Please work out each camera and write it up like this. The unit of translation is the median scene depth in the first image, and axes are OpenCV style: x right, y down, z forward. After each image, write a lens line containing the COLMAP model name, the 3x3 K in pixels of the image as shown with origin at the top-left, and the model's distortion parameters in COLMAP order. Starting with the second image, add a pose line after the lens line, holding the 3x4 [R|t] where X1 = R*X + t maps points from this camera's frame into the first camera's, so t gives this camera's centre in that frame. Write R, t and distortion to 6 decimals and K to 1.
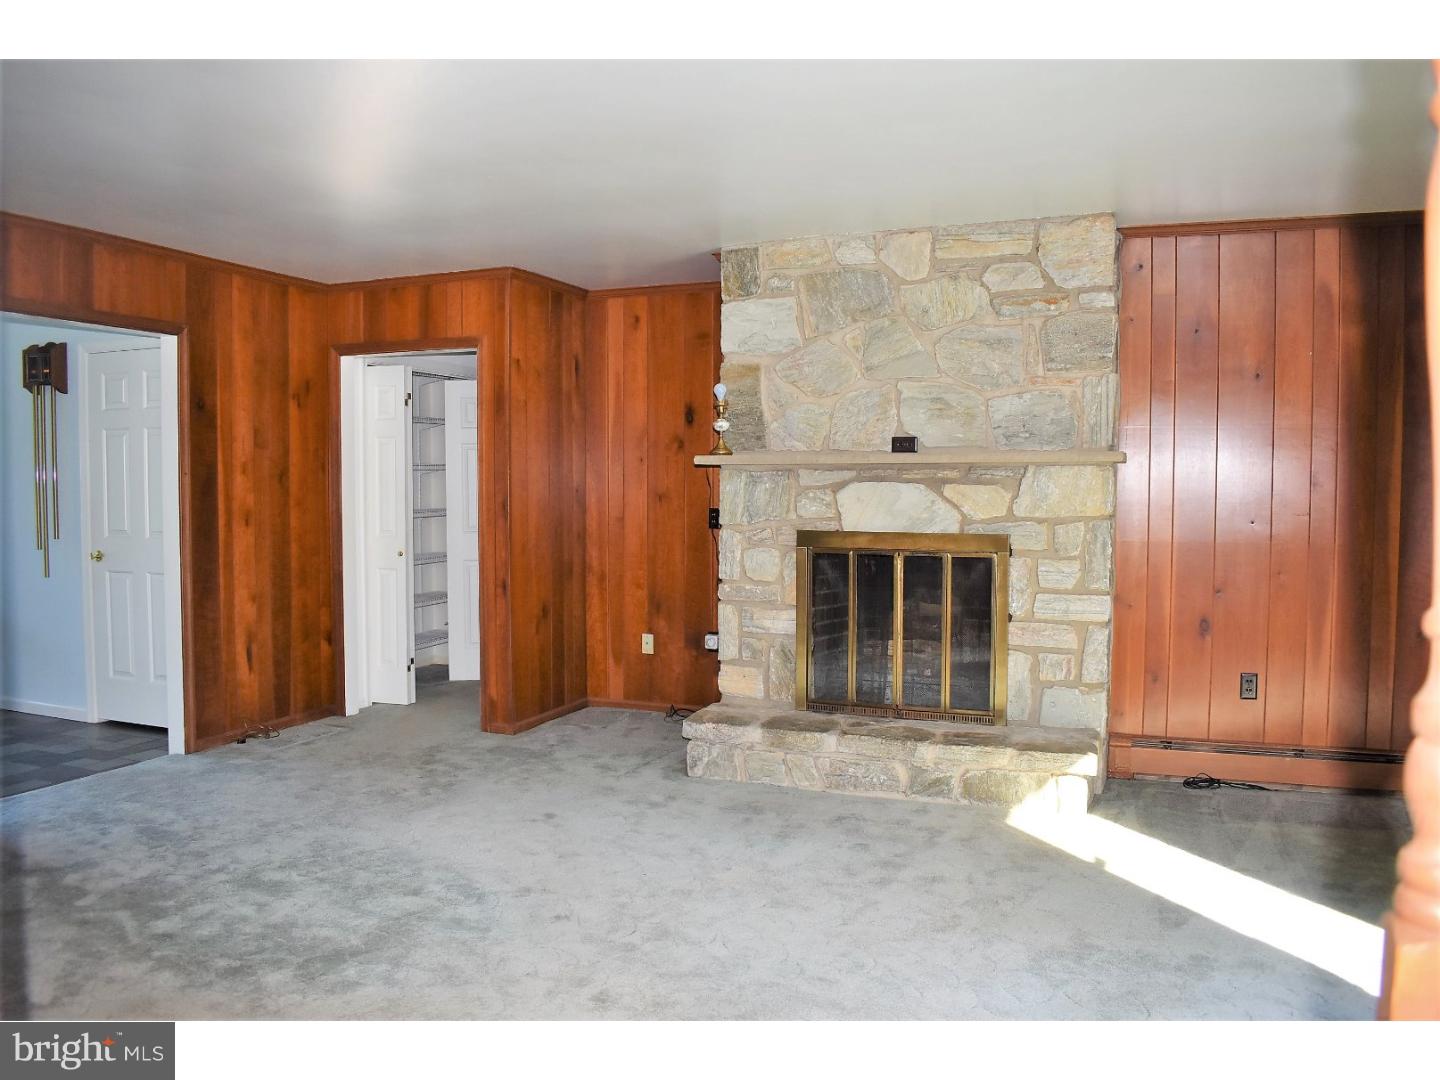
lens RADIAL K [[1133.8, 0, 720.0], [0, 1133.8, 540.0], [0, 0, 1]] dist [-0.086971, 0.011542]
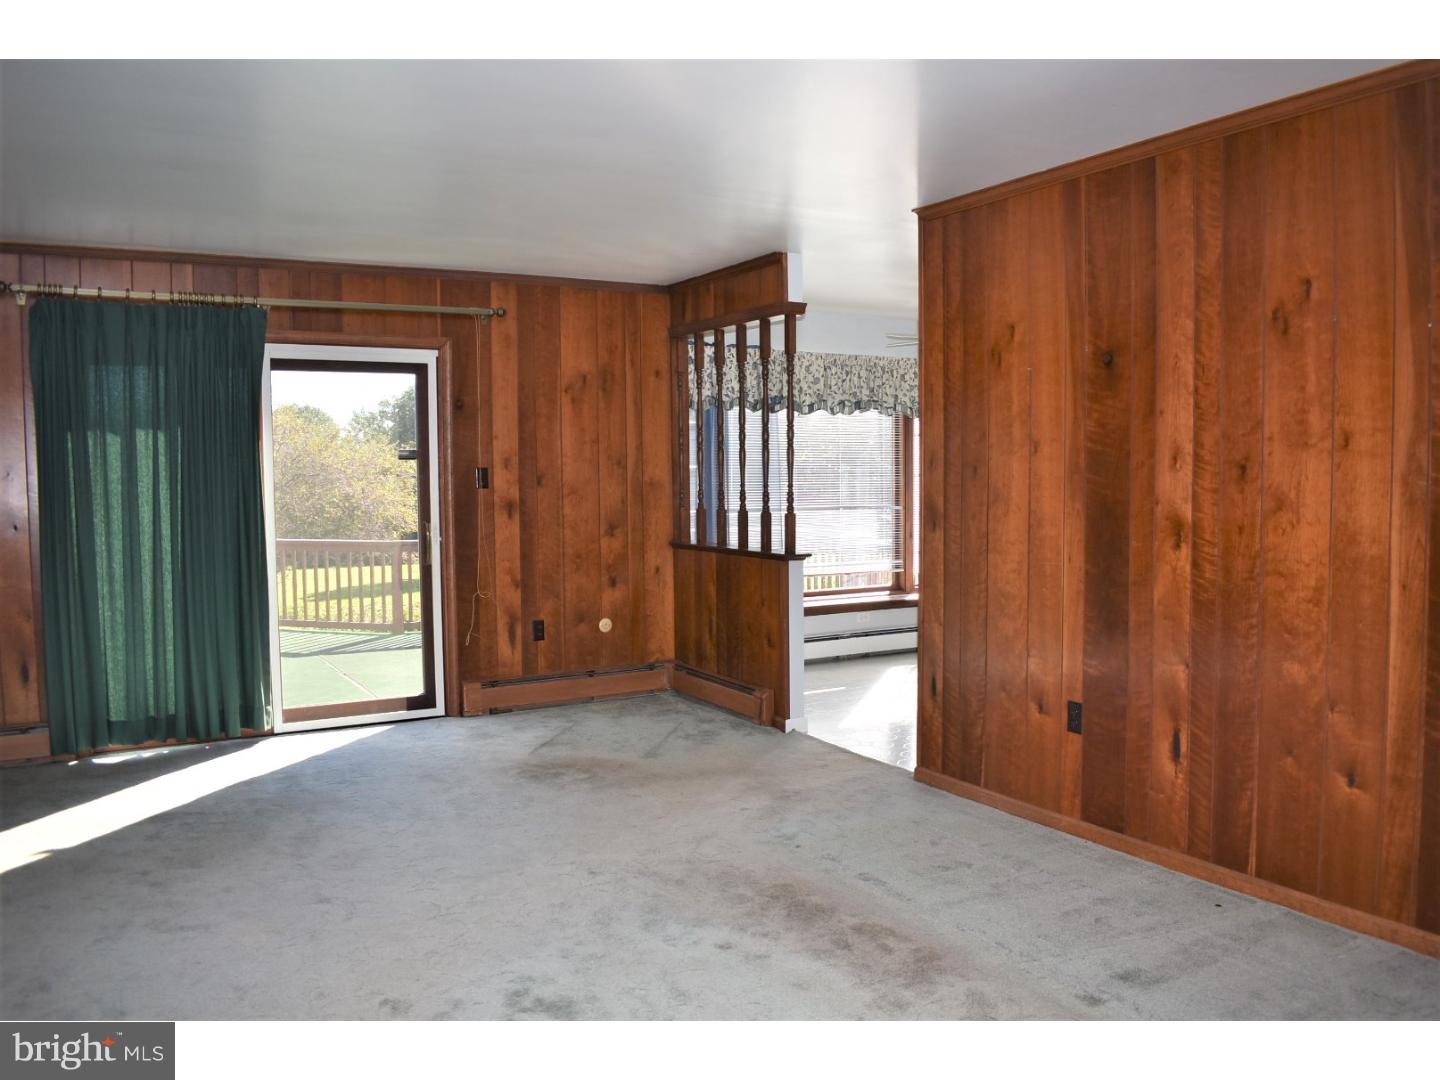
lens RADIAL K [[1133.8, 0, 720.0], [0, 1133.8, 540.0], [0, 0, 1]] dist [-0.086971, 0.011542]
pose [[-0.786052, -0.025955, 0.617615, -0.604317], [0.044701, 0.994116, 0.098668, -0.055647], [-0.616542, 0.105166, -0.780267, 1.078975]]
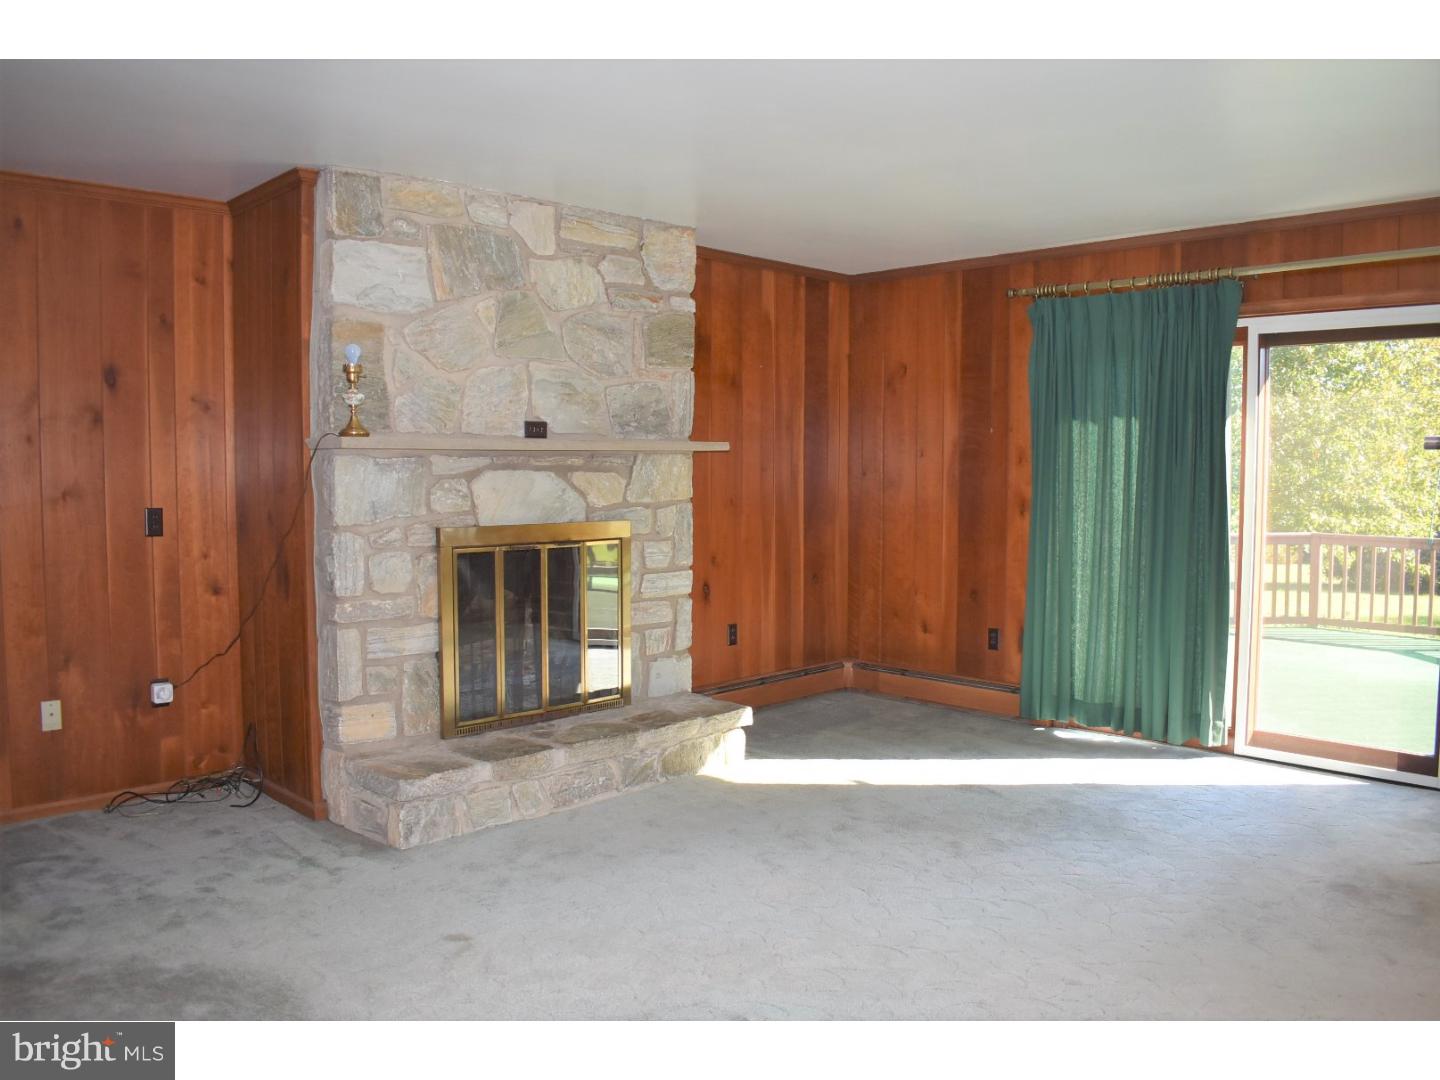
lens RADIAL K [[1133.8, 0, 720.0], [0, 1133.8, 540.0], [0, 0, 1]] dist [-0.086971, 0.011542]
pose [[0.392895, -0.061875, 0.917499, -0.656794], [0.044895, 0.997835, 0.048068, -0.032368], [-0.918487, 0.022305, 0.394822, 0.505813]]
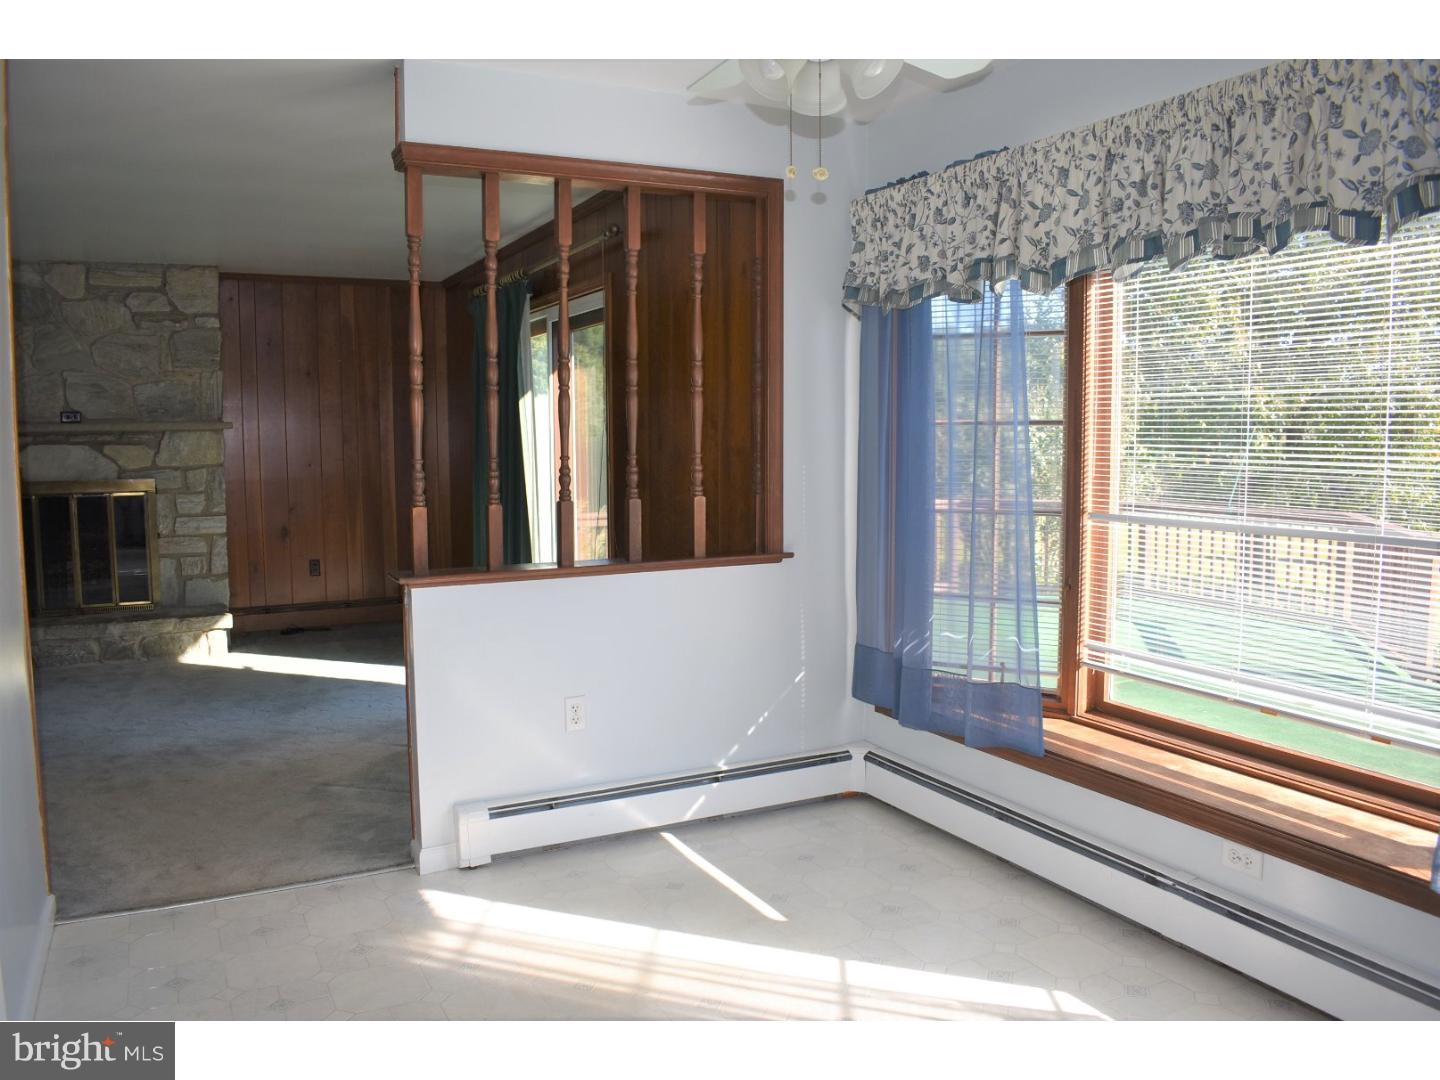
lens RADIAL K [[1133.8, 0, 720.0], [0, 1133.8, 540.0], [0, 0, 1]] dist [-0.086971, 0.011542]
pose [[0.662535, -0.075978, 0.745167, -0.333575], [0.044286, 0.997075, 0.062288, 0.017117], [-0.747720, -0.008268, 0.663962, -0.503893]]
